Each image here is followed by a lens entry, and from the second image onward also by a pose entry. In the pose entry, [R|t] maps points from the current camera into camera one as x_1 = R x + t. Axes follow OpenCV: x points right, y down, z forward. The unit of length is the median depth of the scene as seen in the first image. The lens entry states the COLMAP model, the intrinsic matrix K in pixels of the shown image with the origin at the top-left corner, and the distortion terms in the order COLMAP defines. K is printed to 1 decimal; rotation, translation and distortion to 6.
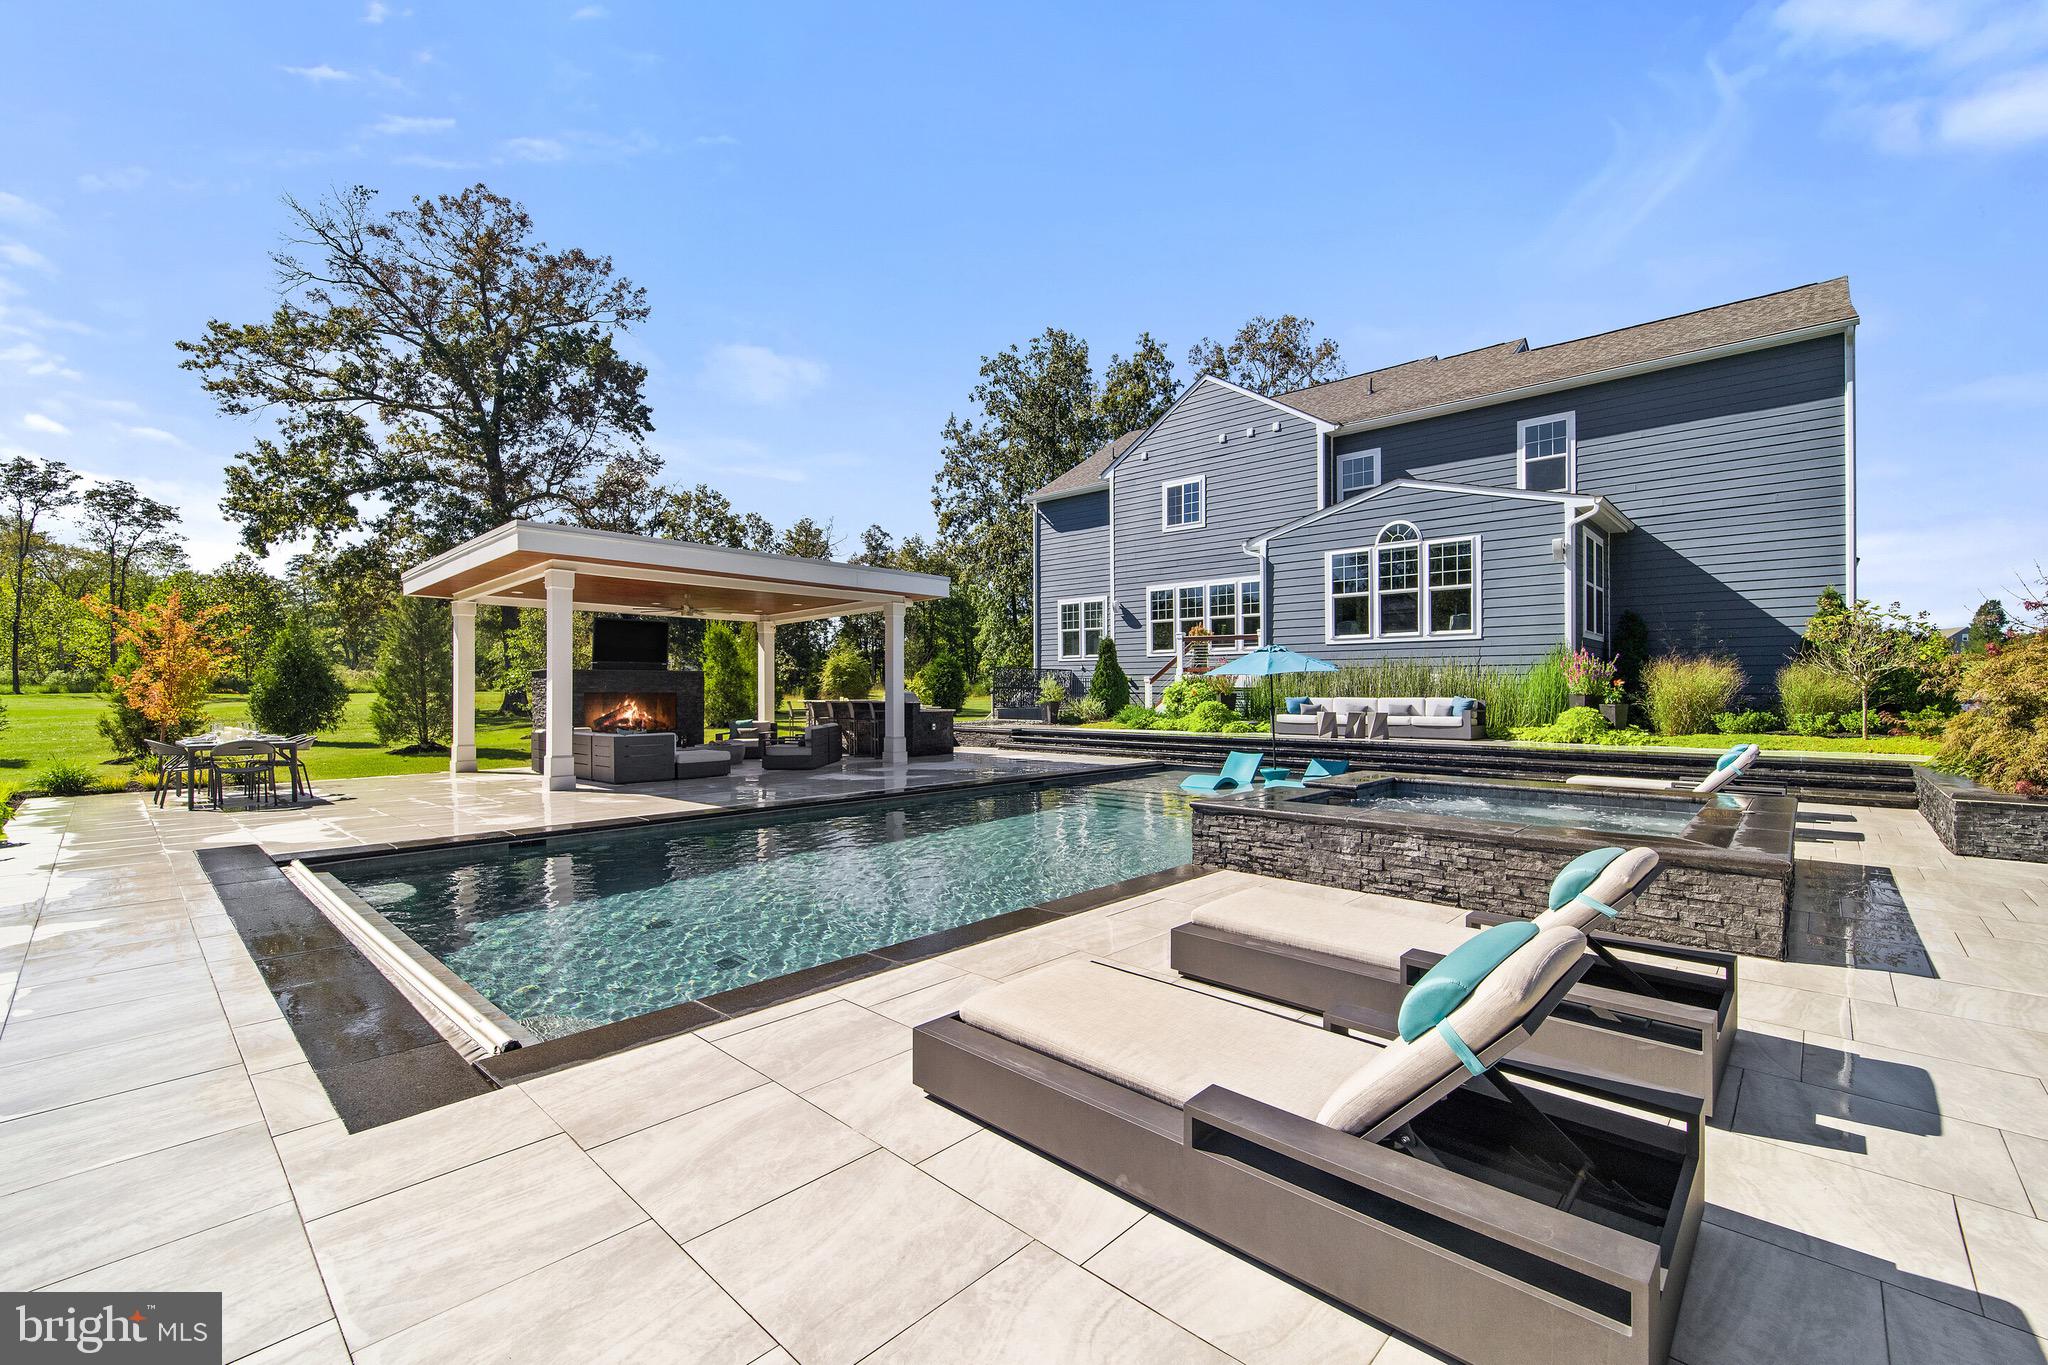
lens RADIAL K [[833.7, 0, 964.1], [0, 833.7, 690.3], [0, 0, 1]] dist [0.003122, 0.000009]
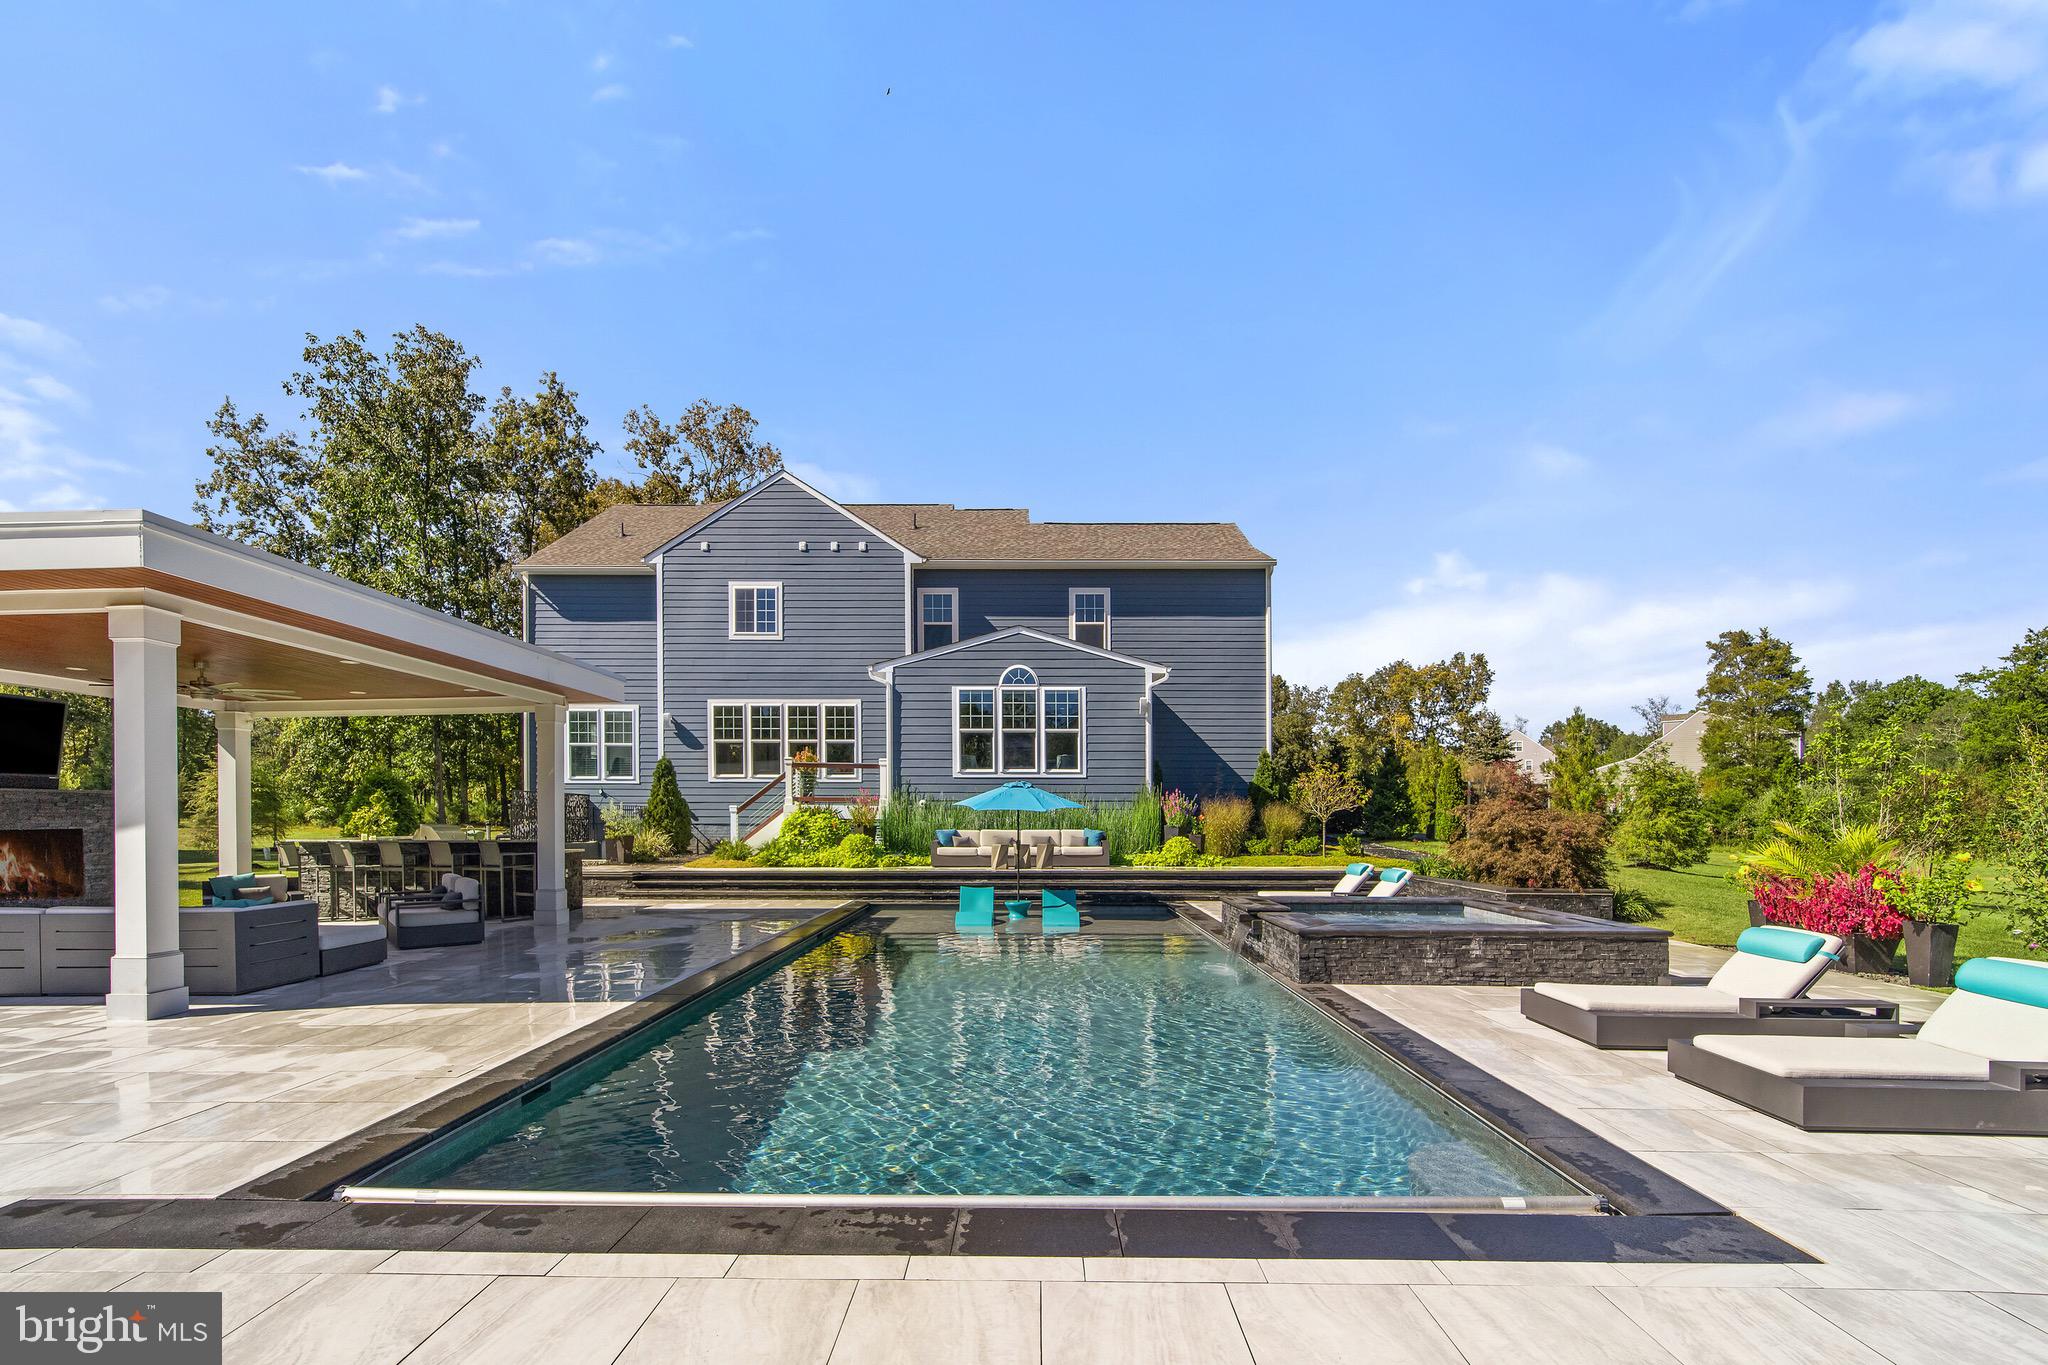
lens RADIAL K [[948.3, 0, 1012.4], [0, 948.3, 817.8], [0, 0, 1]] dist [-0.002491, -0.000624]
pose [[0.730383, 0.000200, 0.683037, -0.270780], [-0.002405, 0.999995, 0.002280, -0.007219], [-0.683033, -0.003308, 0.730380, 0.092812]]
